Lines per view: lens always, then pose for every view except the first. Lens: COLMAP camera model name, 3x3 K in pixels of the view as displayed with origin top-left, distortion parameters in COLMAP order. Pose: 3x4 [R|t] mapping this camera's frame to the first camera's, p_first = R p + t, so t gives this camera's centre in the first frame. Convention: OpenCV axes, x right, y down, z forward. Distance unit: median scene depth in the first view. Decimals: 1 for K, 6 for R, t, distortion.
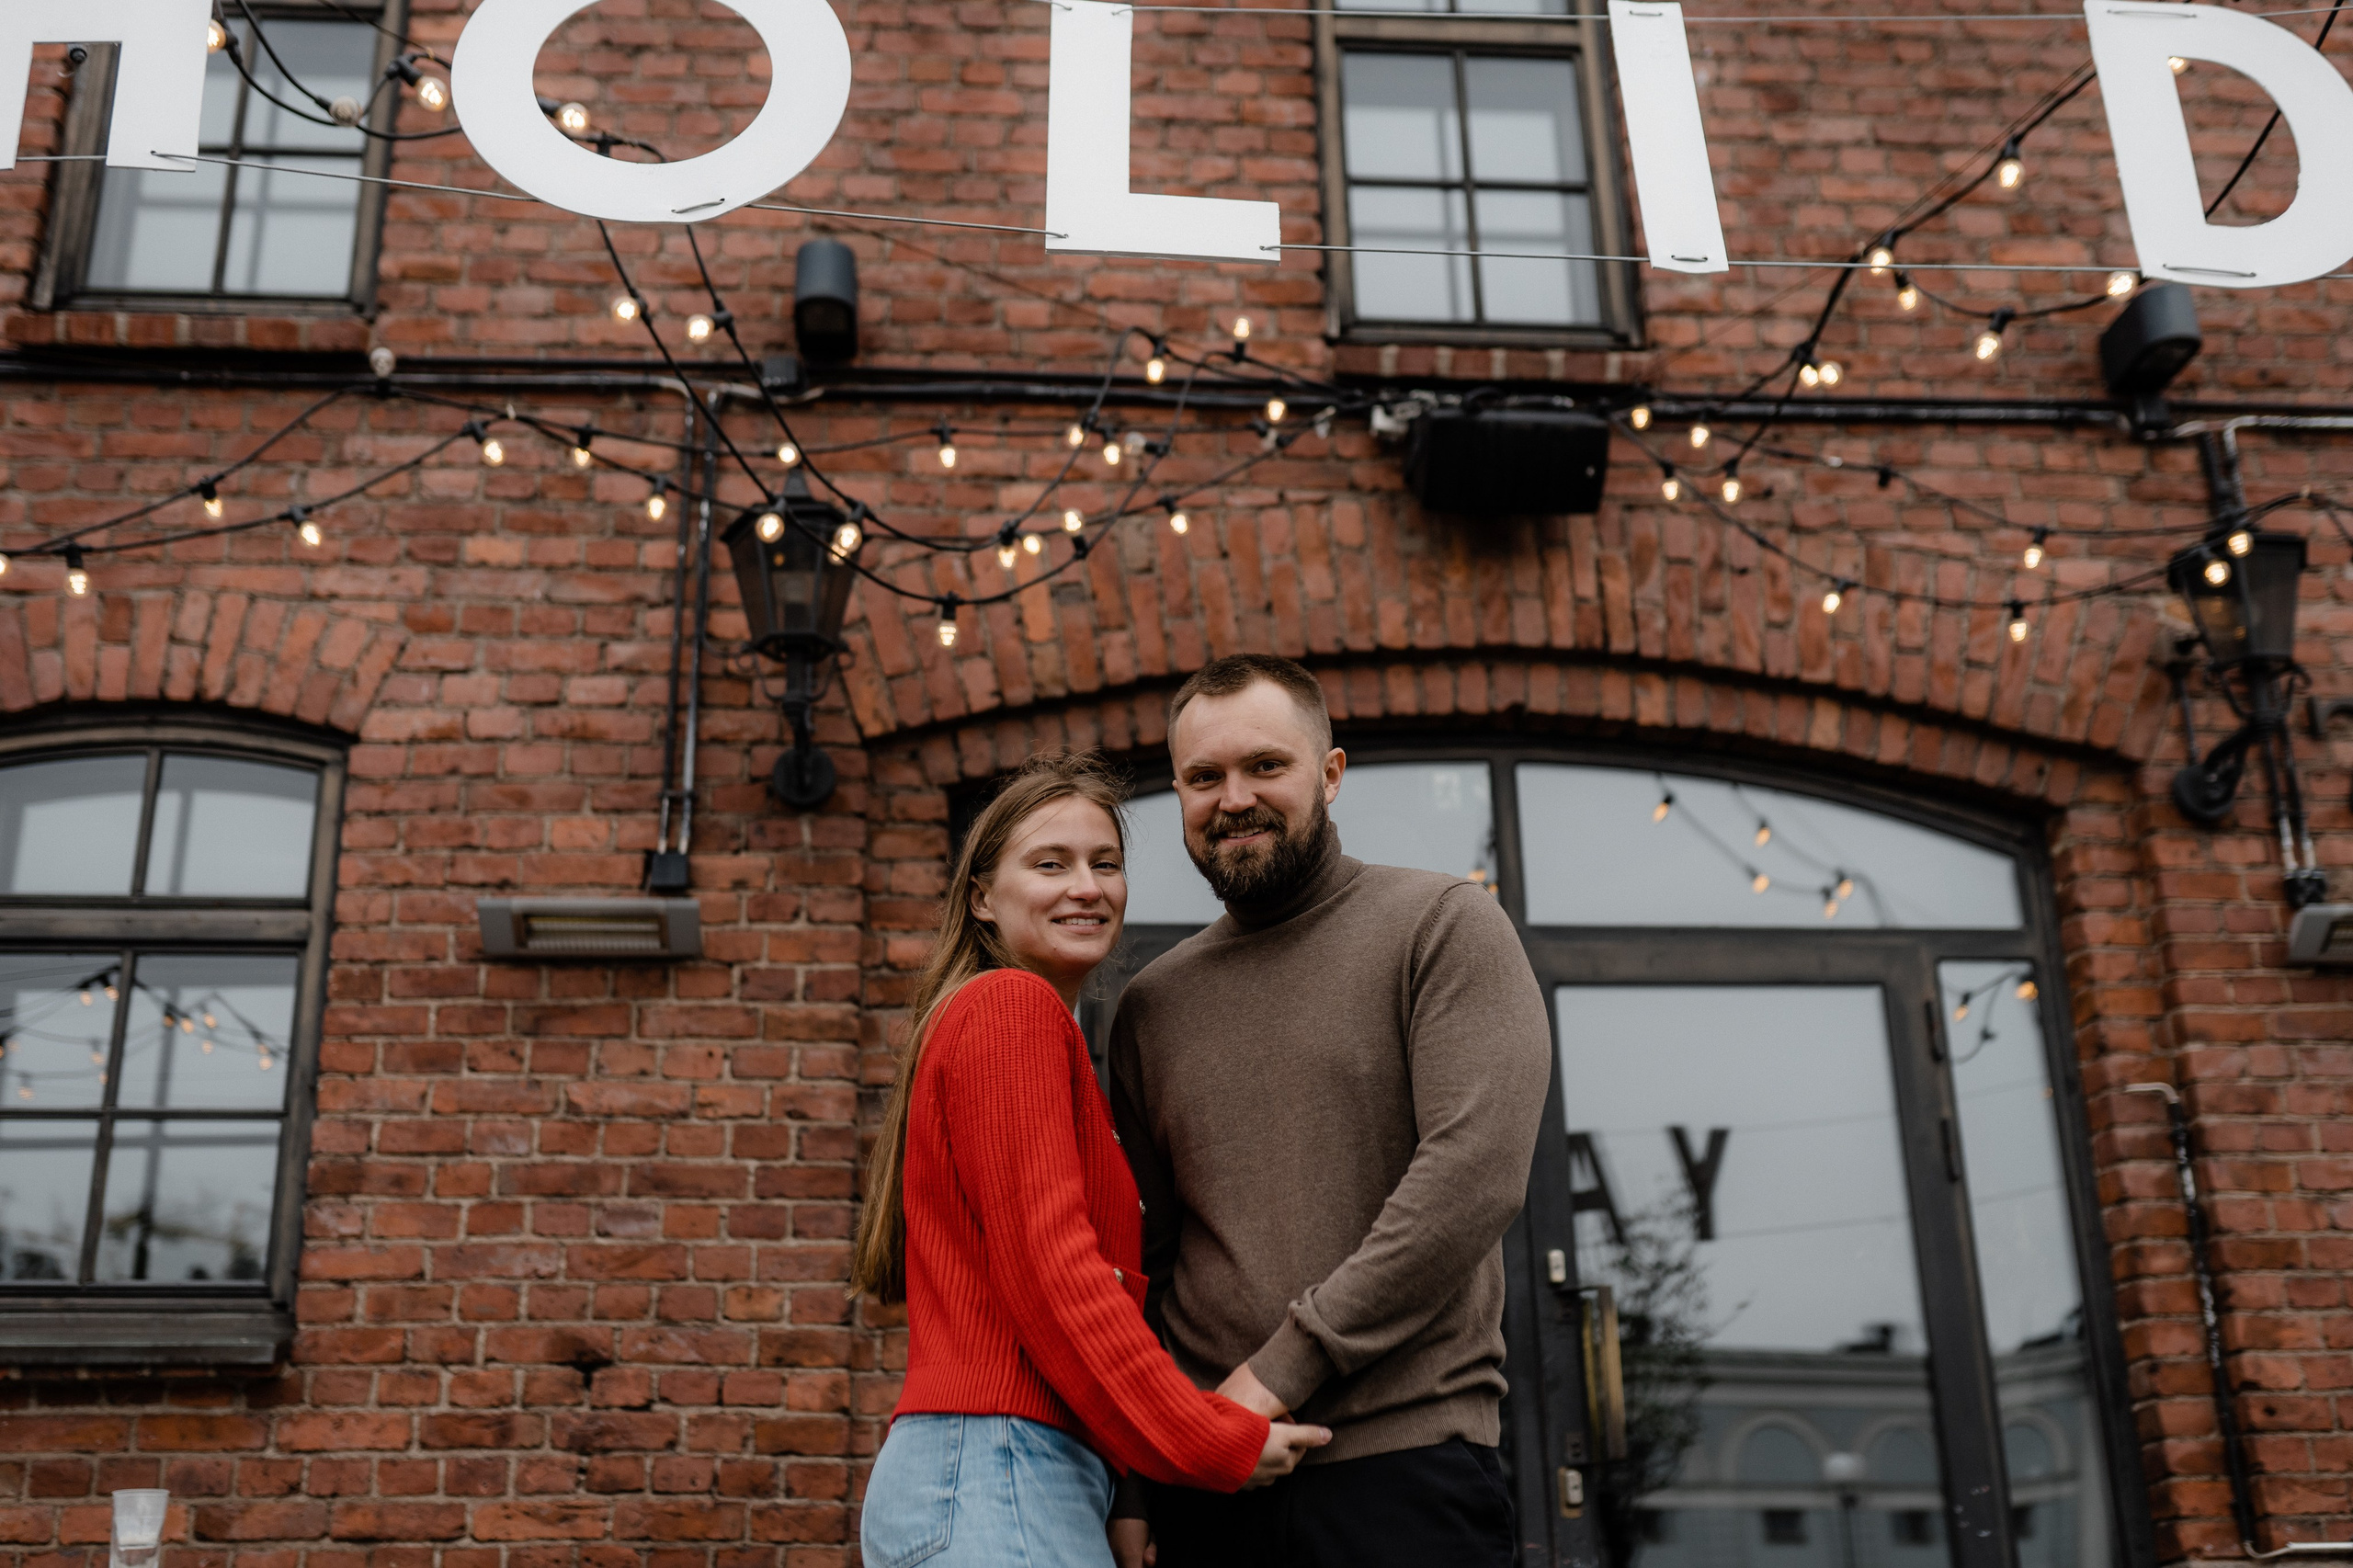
lens RADIAL K [[2395.4, 0, 1186.7], [0, 2395.4, 831.6], [0, 0, 1]] dist [-0.044709, 0.096369]
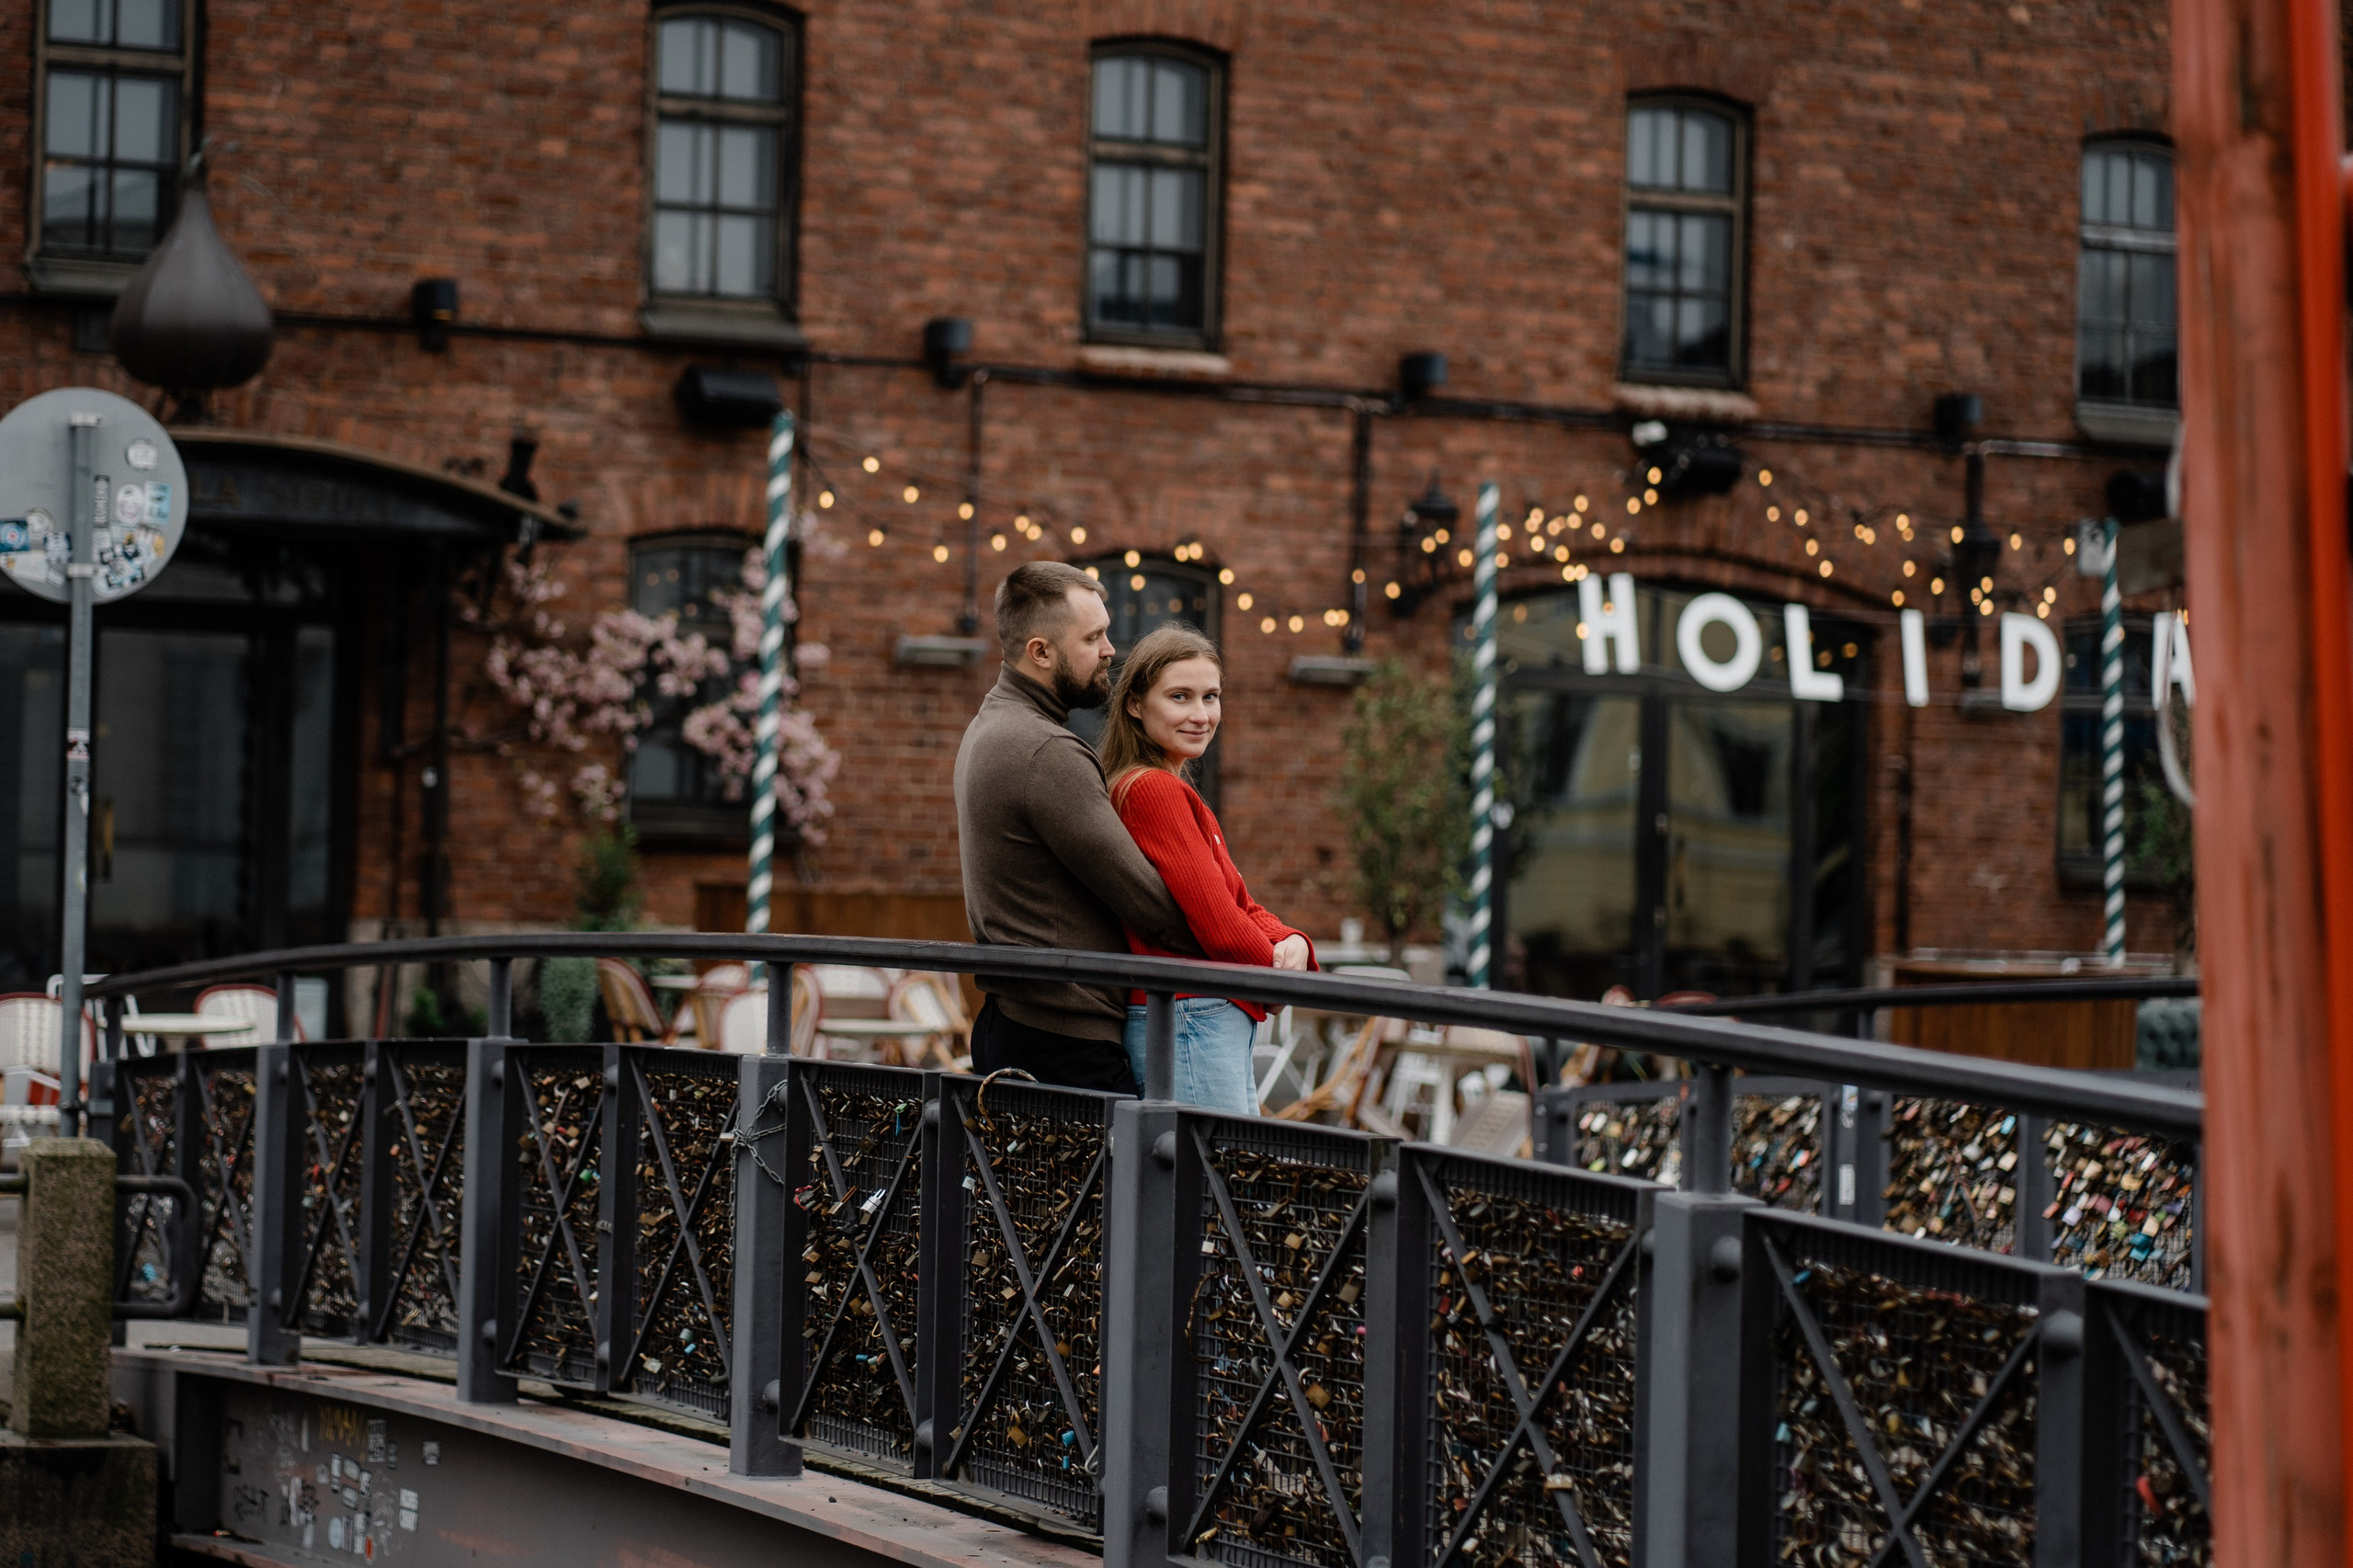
lens RADIAL K [[5763.6, 0, 1176.5], [0, 5763.6, 784.0], [0, 0, 1]] dist [0.060205, 0.100559]
pose [[0.921324, 0.055895, 0.384757, -2.472194], [-0.175550, 0.942797, 0.283402, -1.381982], [-0.346906, -0.328649, 0.878434, -3.802376]]
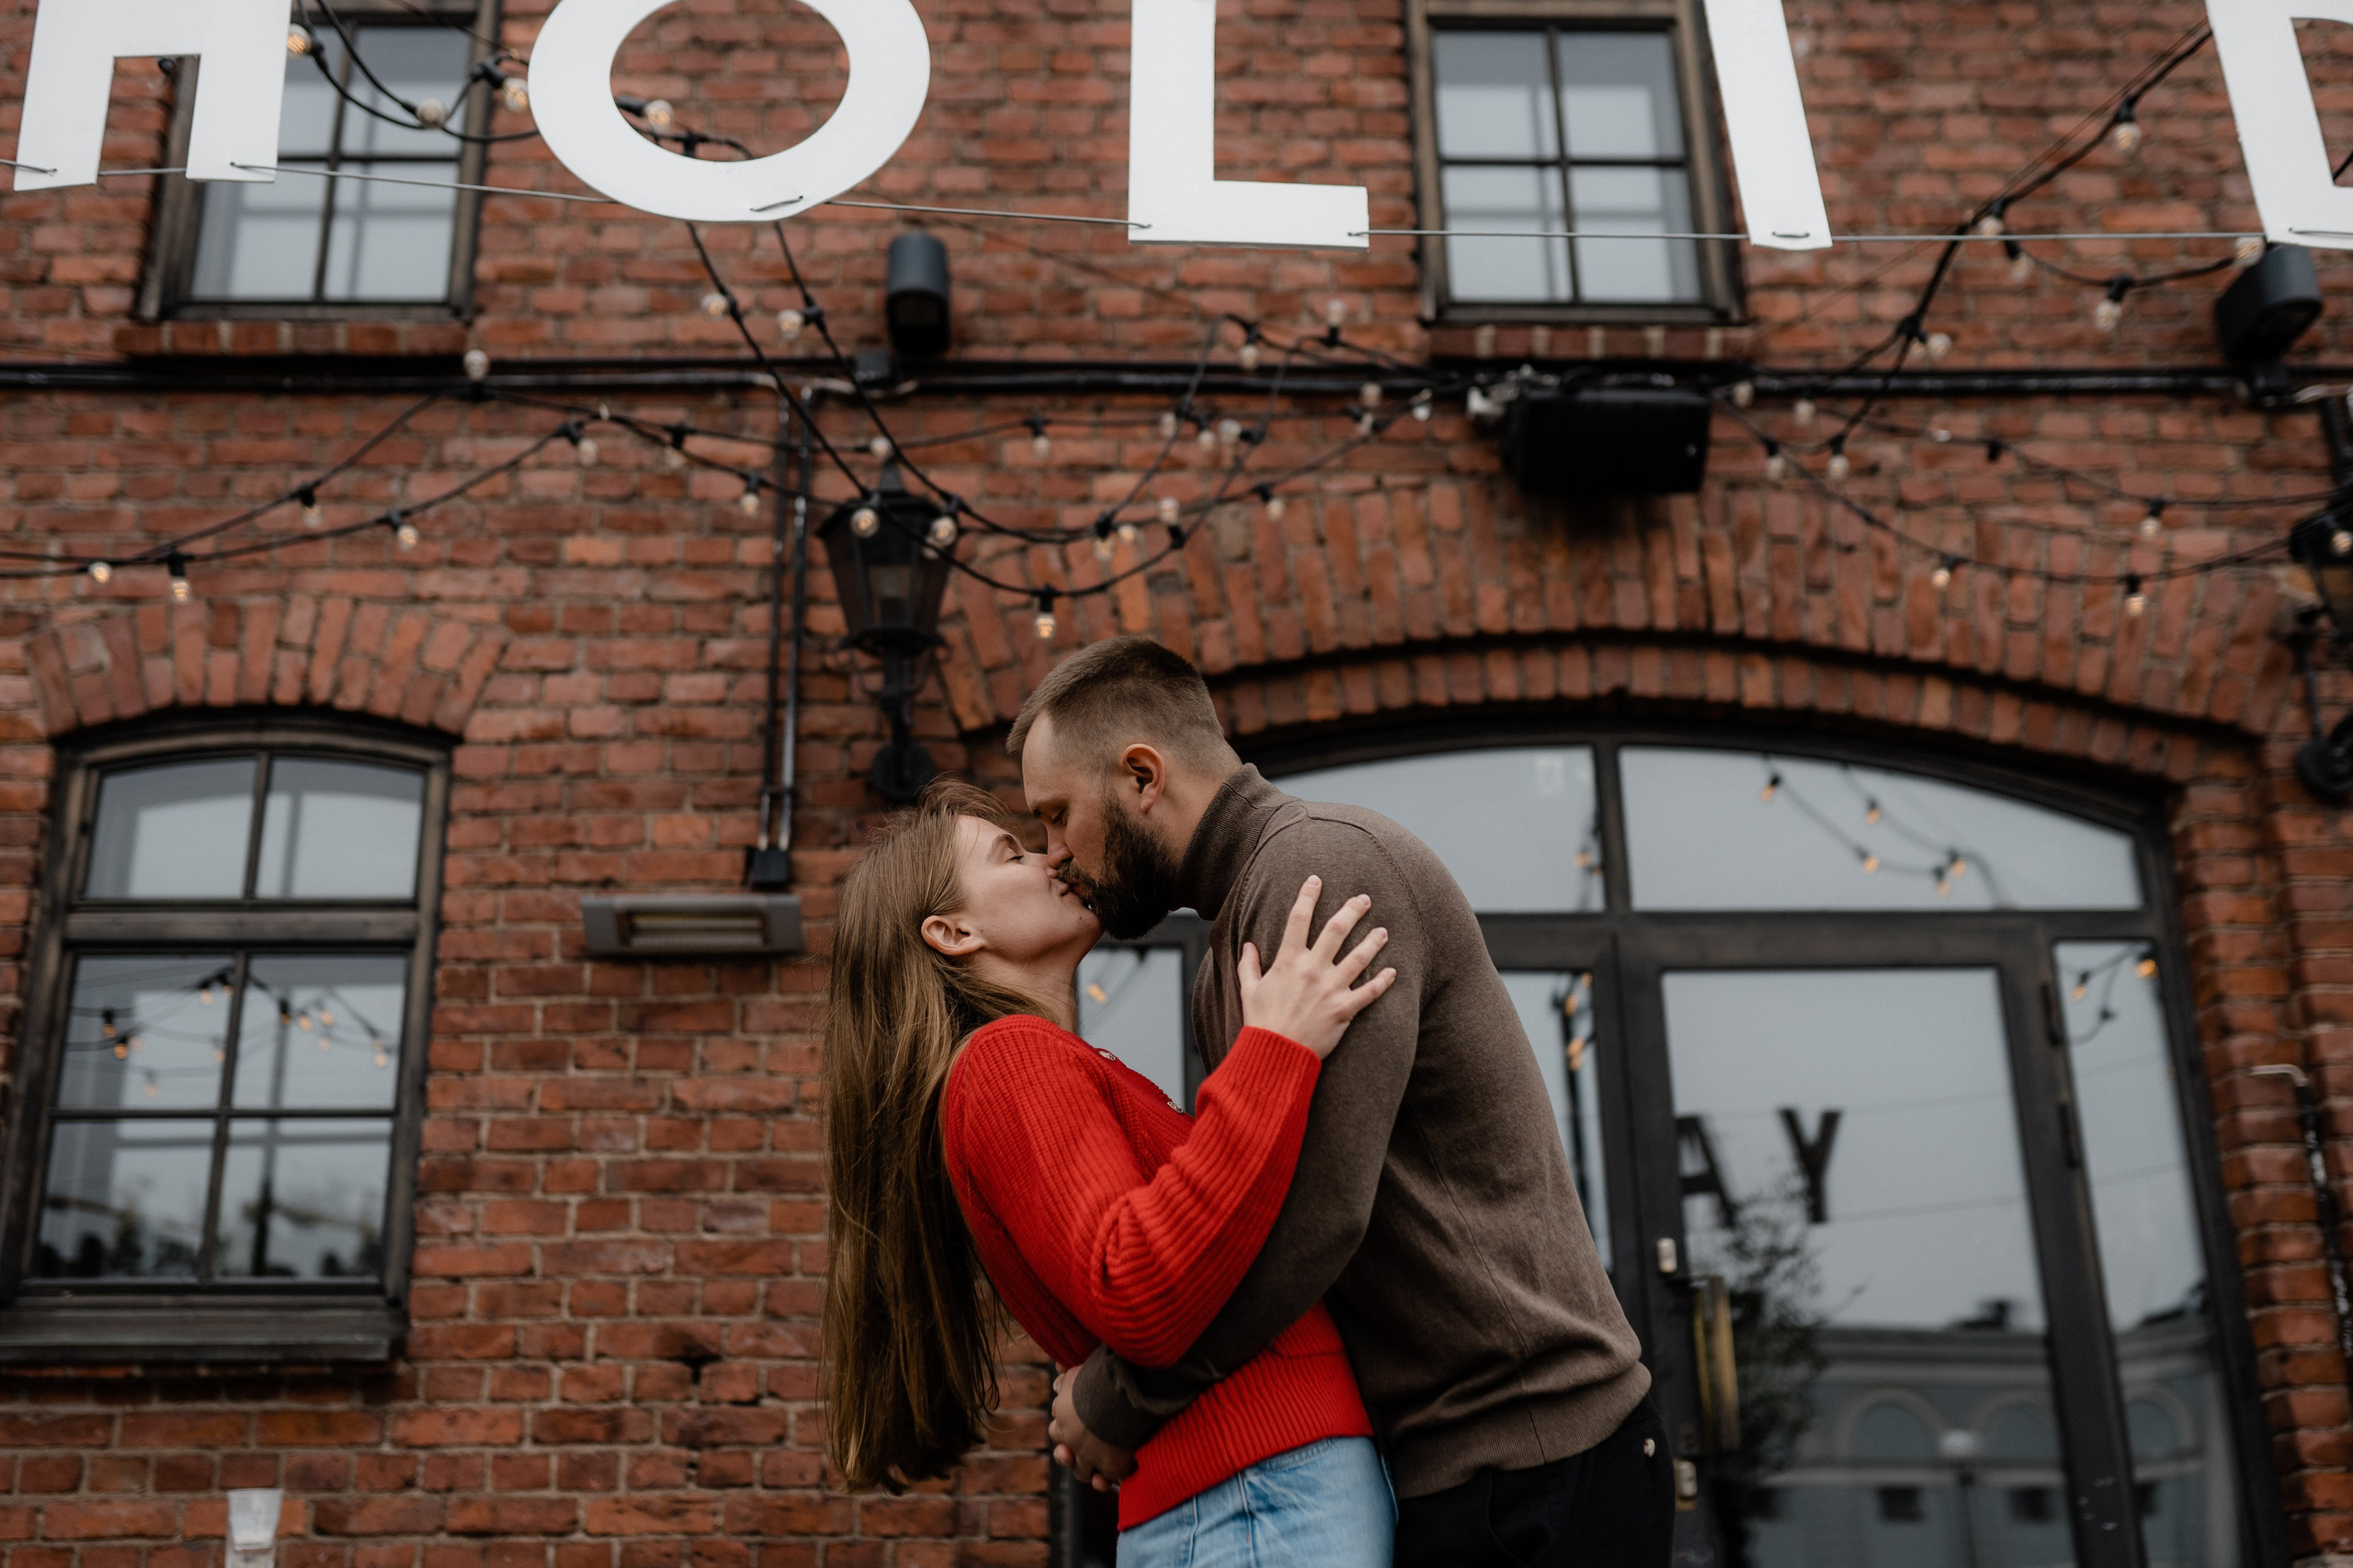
lens RADIAL K [[2395.4, 0, 1186.7], [0, 2395.4, 831.6], [0, 0, 1]] dist [-0.044709, 0.096369]
pose [[0.998994, -0.012938, -0.042940, 0.001144], [0.013174, 0.999900, 0.005218, -0.001316], [0.042868, -0.005778, 0.999064, 0.005947]]
